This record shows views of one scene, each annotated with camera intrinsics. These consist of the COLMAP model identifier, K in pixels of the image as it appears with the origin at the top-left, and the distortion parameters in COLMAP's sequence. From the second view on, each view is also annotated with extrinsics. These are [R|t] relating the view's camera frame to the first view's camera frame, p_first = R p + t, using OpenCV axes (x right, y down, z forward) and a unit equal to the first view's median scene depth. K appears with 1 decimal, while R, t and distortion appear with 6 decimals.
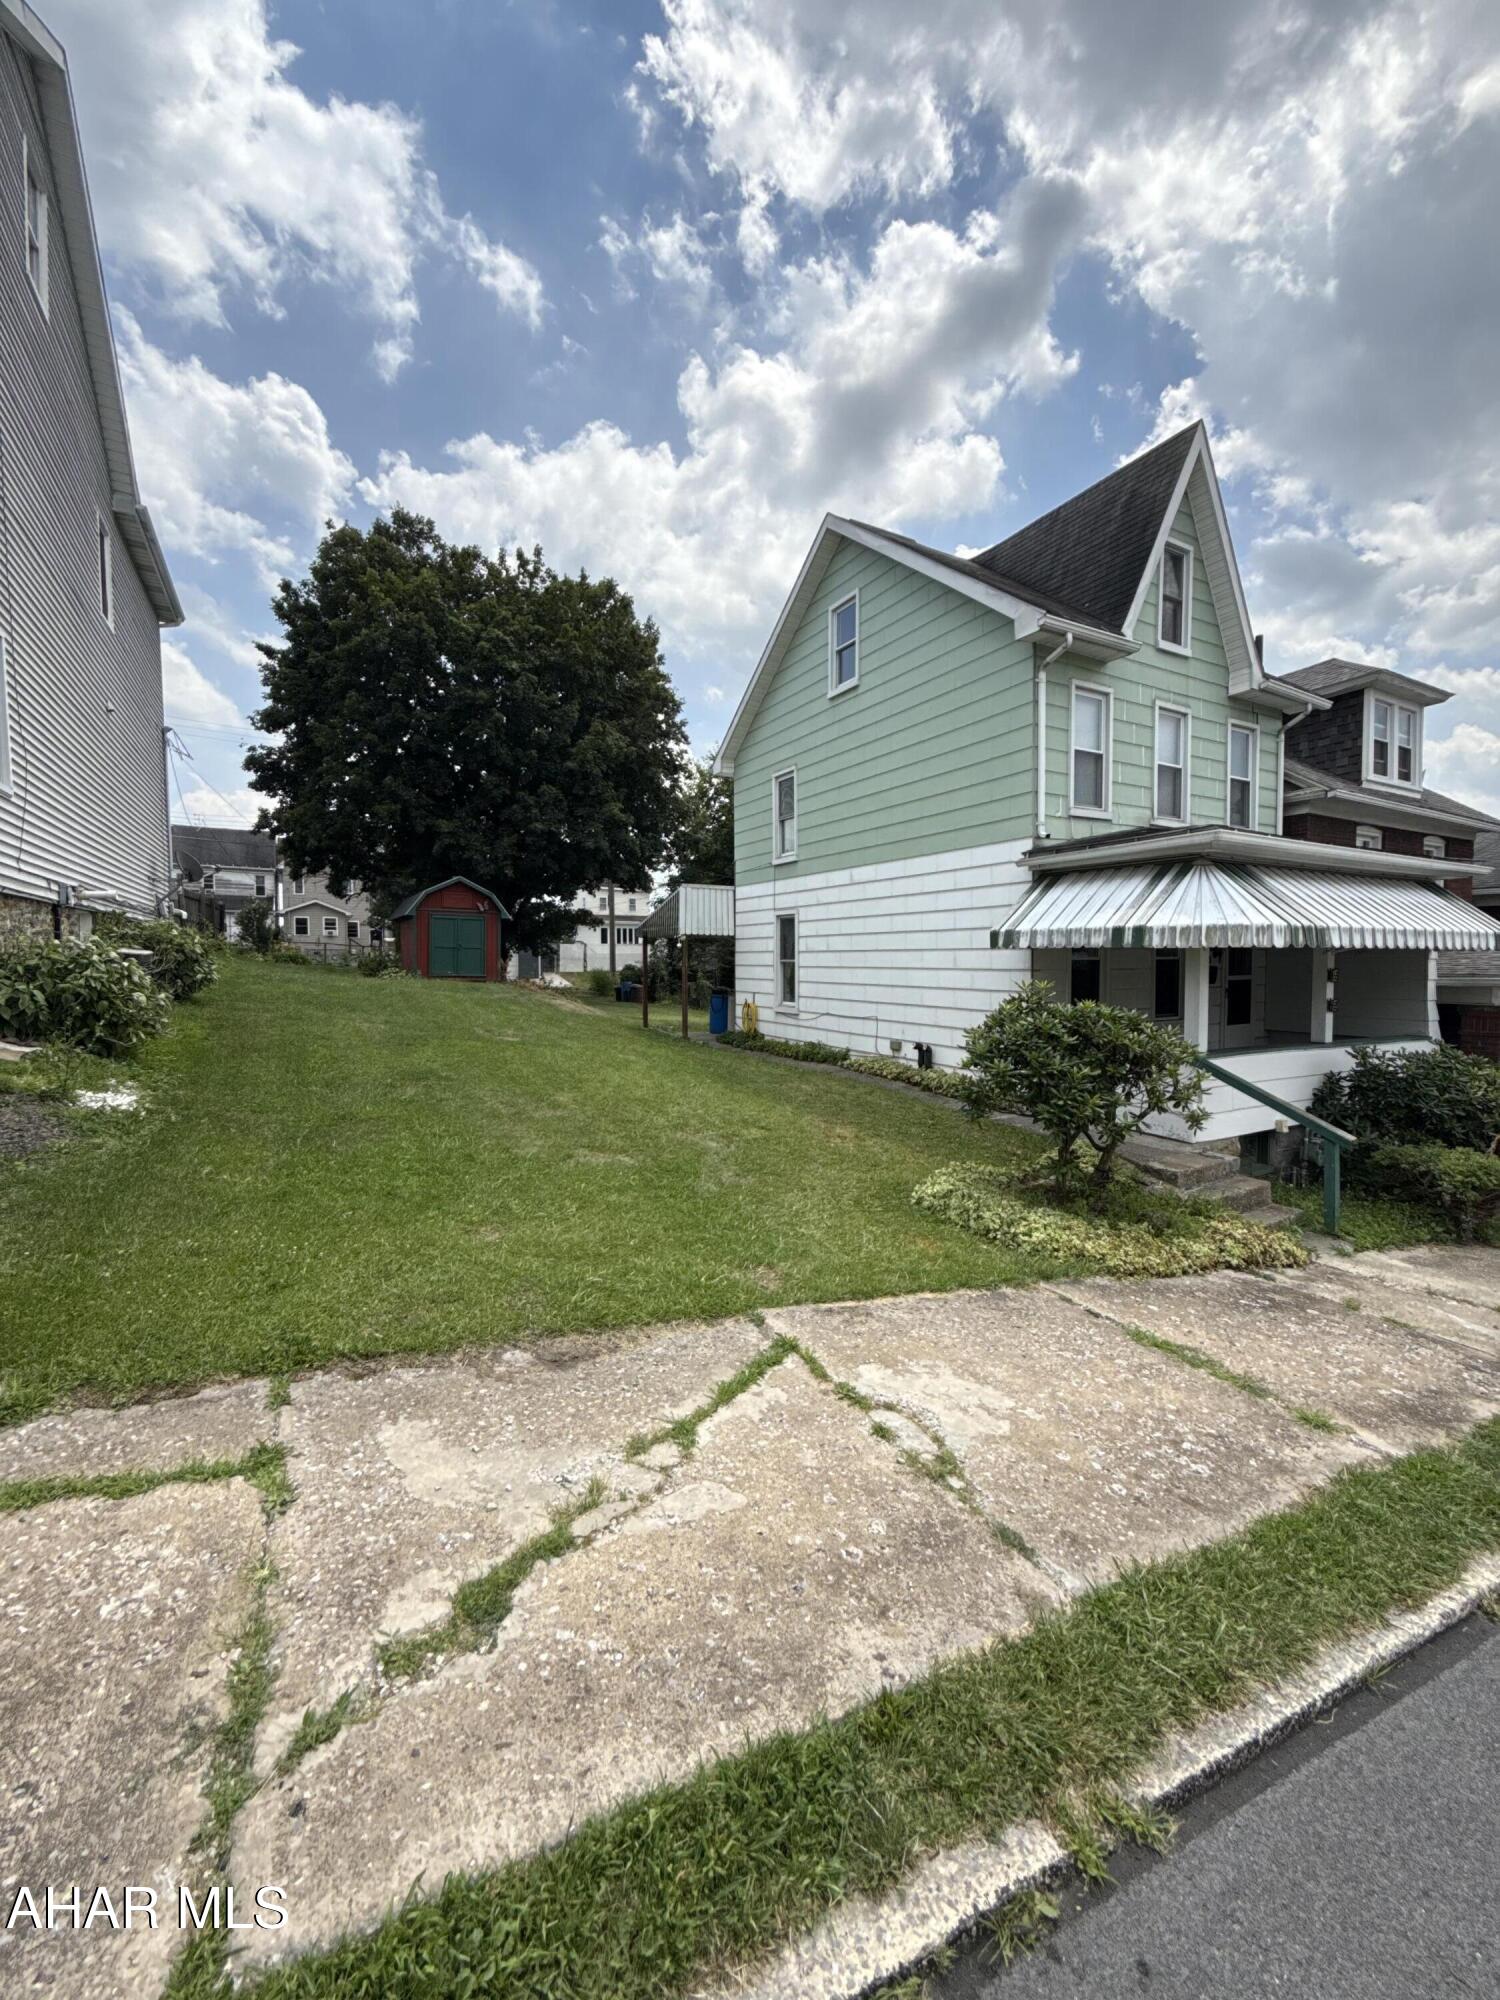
lens RADIAL K [[799.3, 0, 755.6], [0, 799.3, 992.0], [0, 0, 1]] dist [-0.001625, 0.000807]
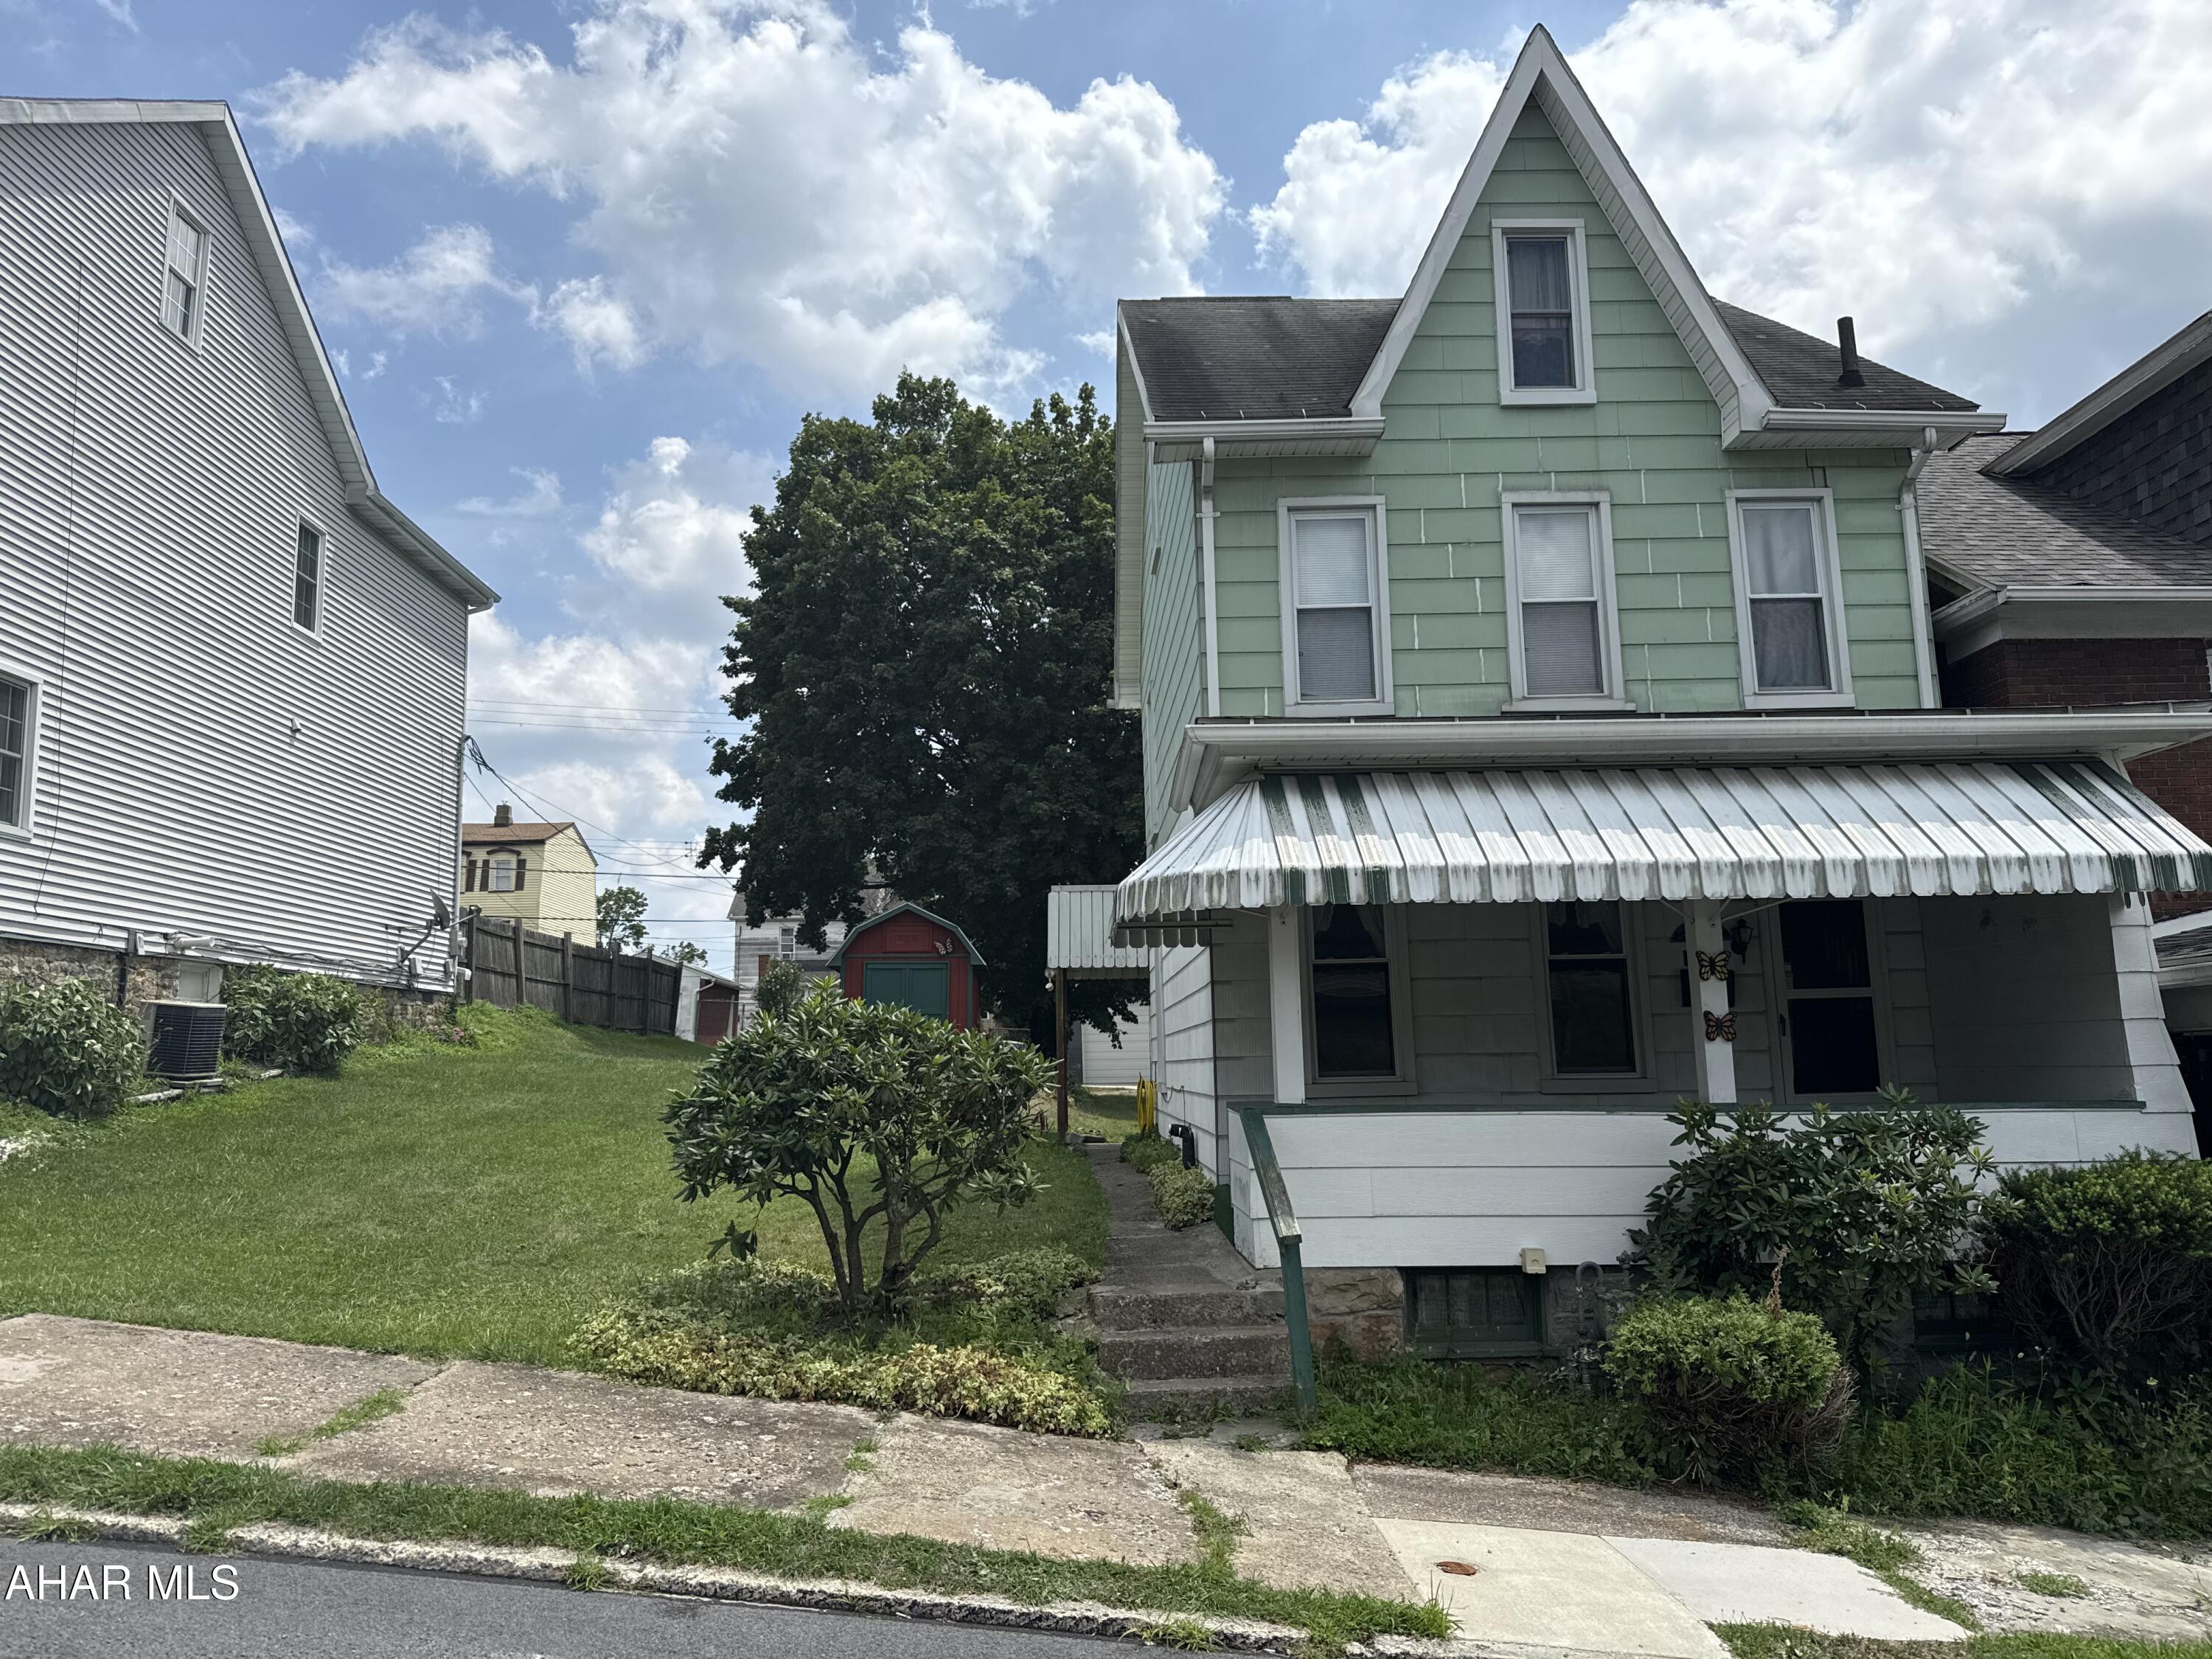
lens RADIAL K [[1553.9, 0, 1109.1], [0, 1553.9, 843.0], [0, 0, 1]] dist [0.045154, -0.024050]
pose [[0.884900, -0.083751, -0.458190, 0.338086], [-0.000255, 0.983615, -0.180284, 0.032154], [0.465782, 0.159650, 0.870379, -0.017269]]
